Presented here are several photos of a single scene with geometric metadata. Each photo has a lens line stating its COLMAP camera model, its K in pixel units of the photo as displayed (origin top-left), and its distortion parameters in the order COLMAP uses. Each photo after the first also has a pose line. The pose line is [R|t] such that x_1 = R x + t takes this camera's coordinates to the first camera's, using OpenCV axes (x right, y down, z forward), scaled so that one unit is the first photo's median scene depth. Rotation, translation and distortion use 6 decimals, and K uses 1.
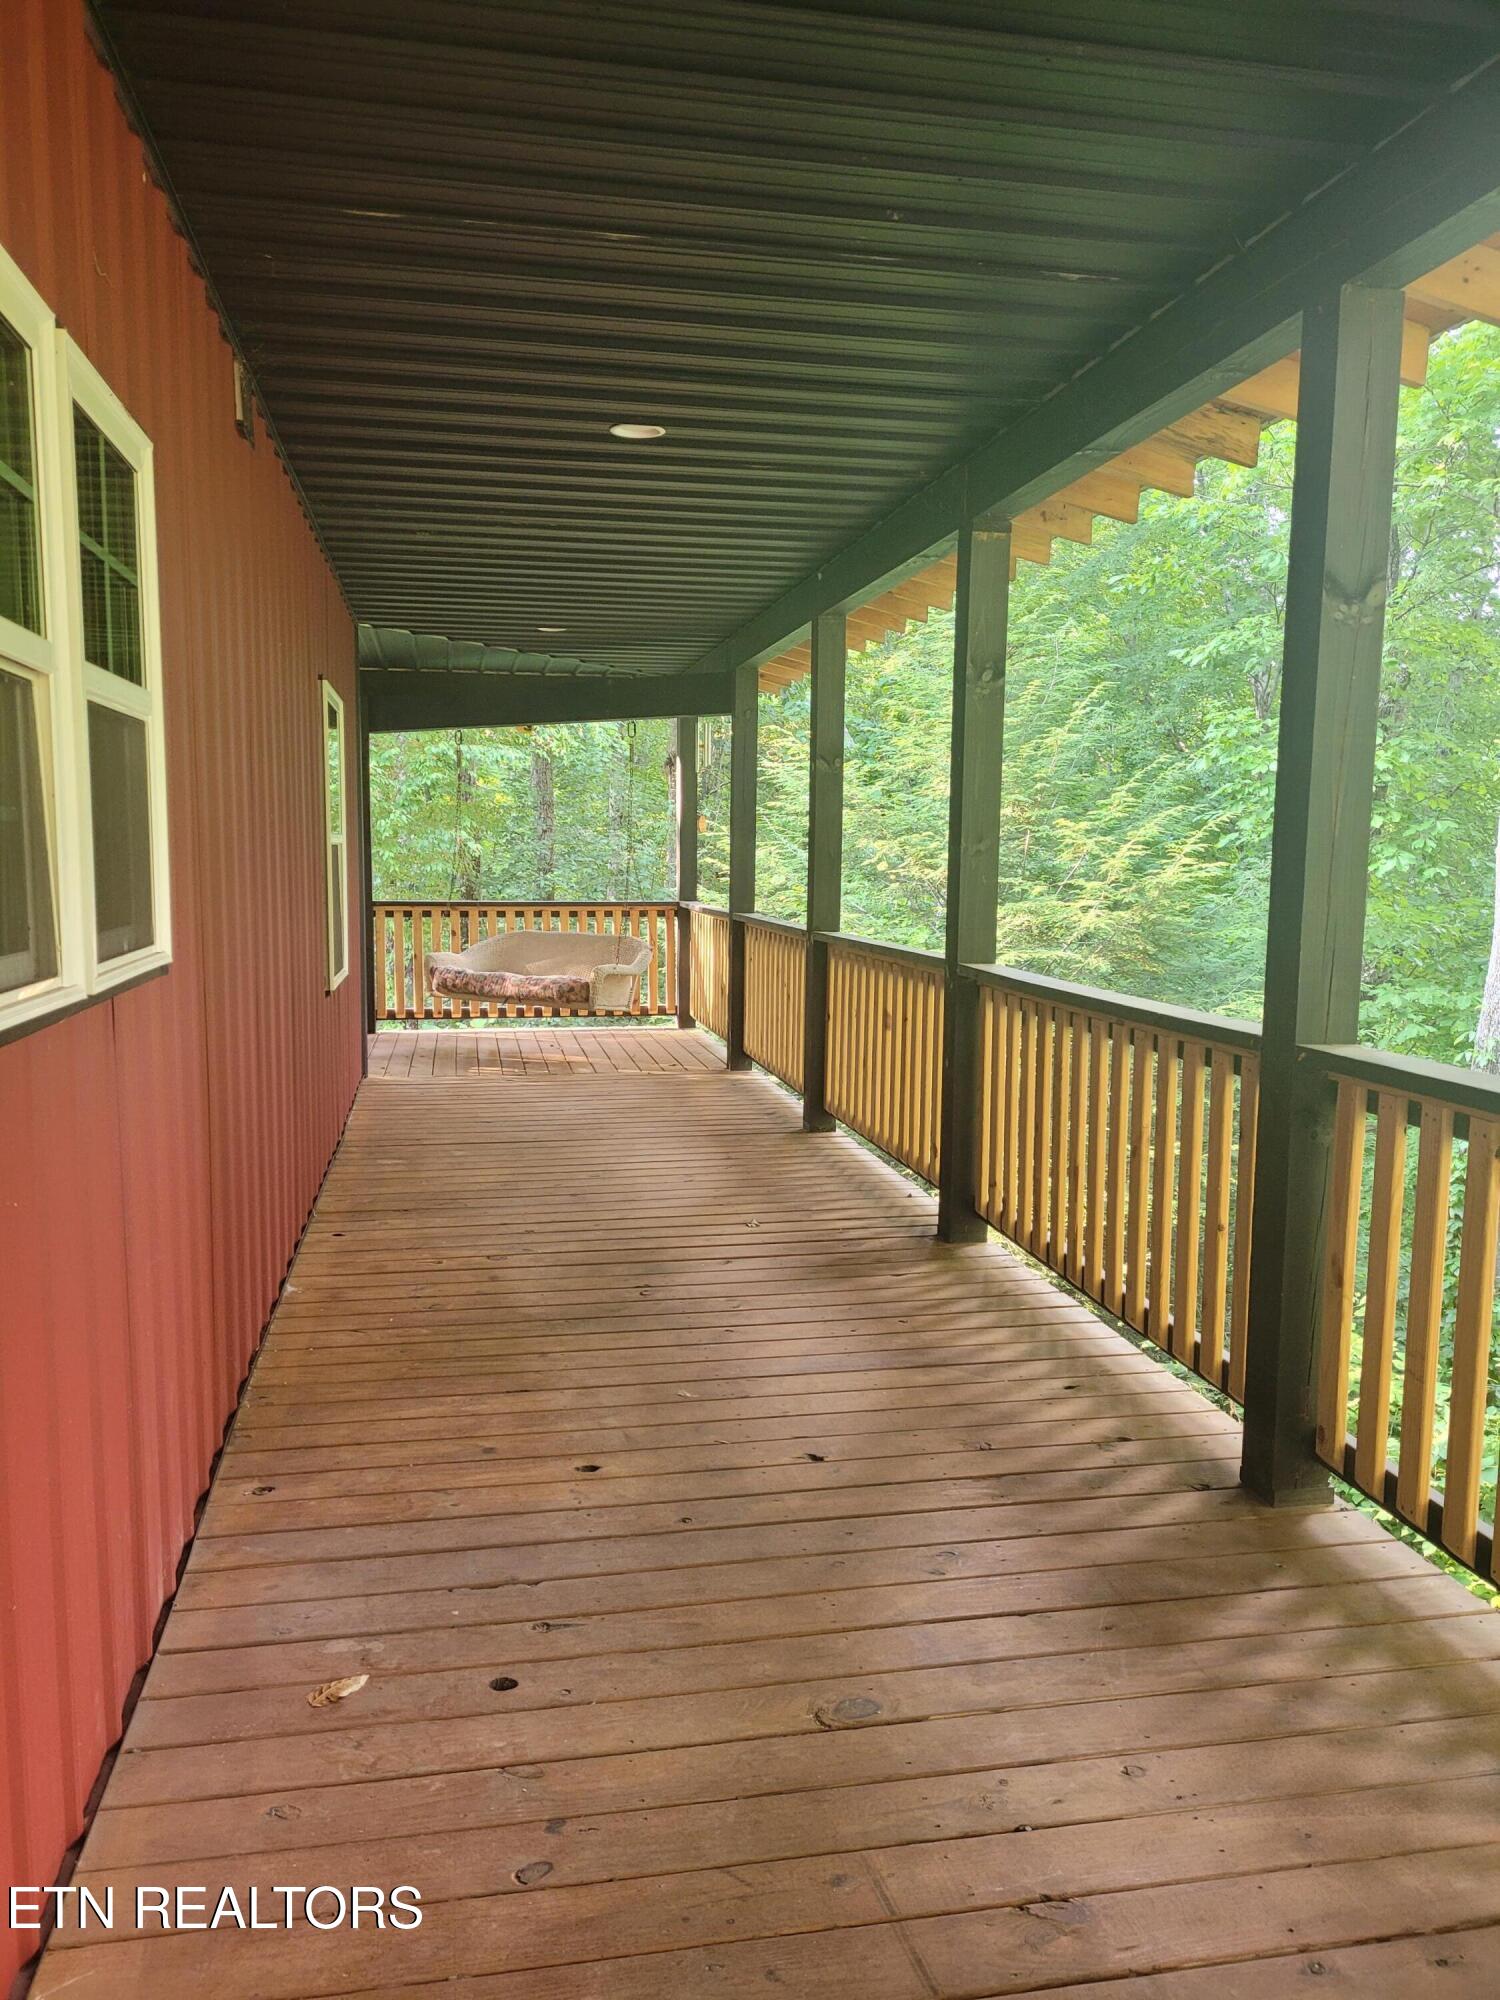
lens RADIAL K [[1471.7, 0, 750.4], [0, 1471.7, 1004.5], [0, 0, 1]] dist [0.049892, -0.038027]
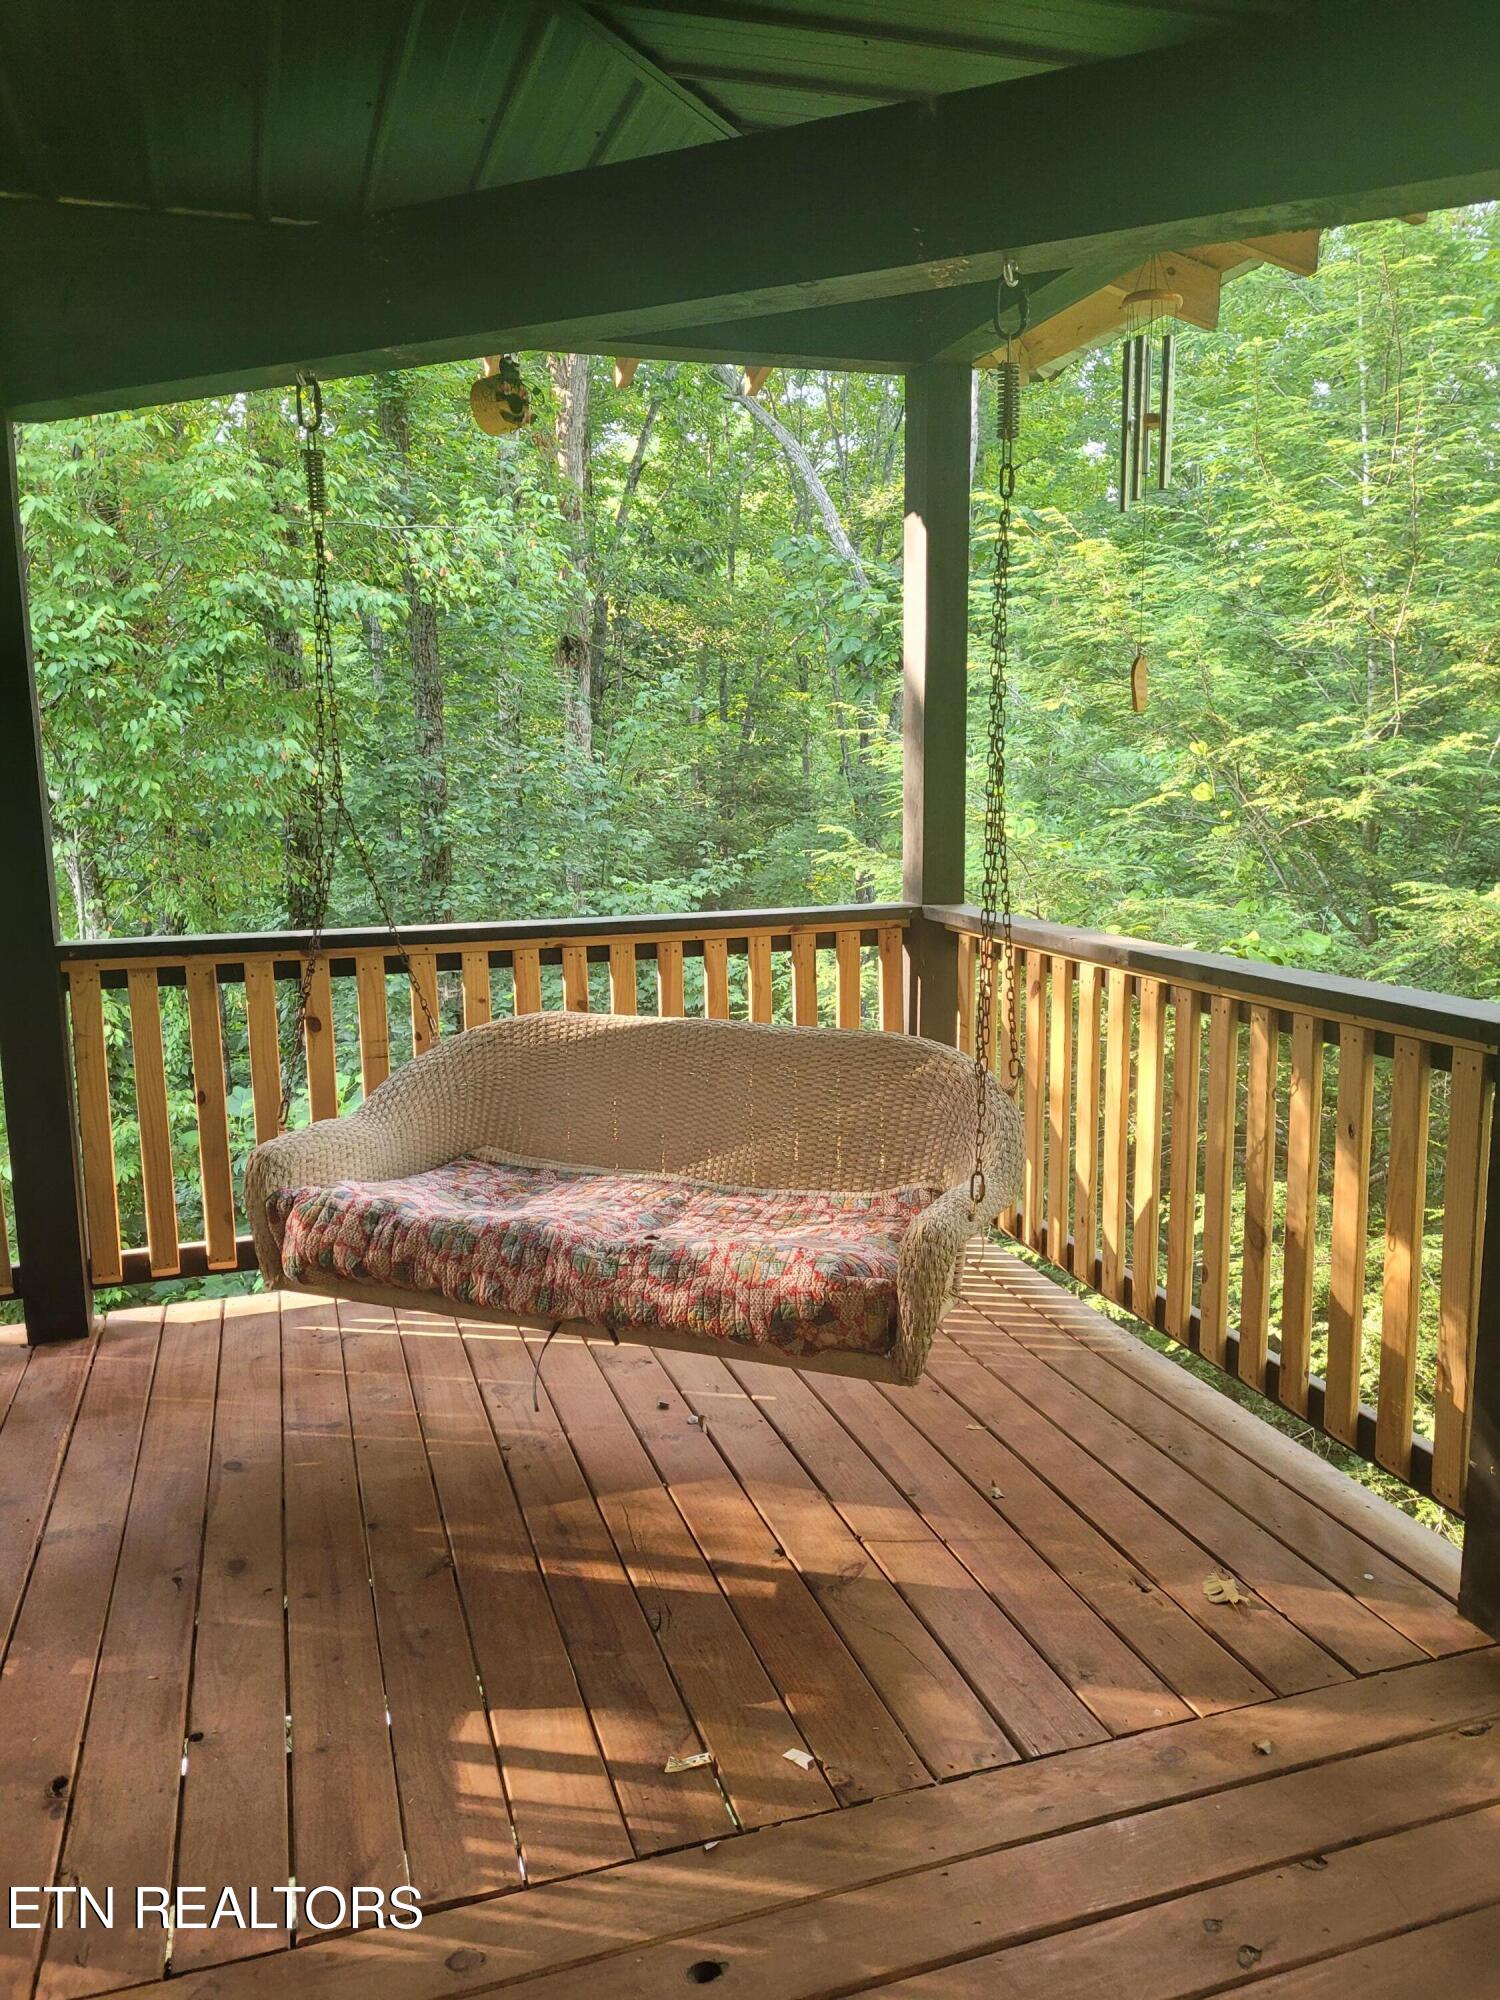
lens RADIAL K [[1471.7, 0, 745.0], [0, 1471.7, 999.8], [0, 0, 1]] dist [0.049892, -0.038027]
pose [[0.992879, -0.041557, 0.111644, -0.141181], [0.035285, 0.997717, 0.057580, -0.071471], [-0.113782, -0.053230, 0.992079, 0.654431]]
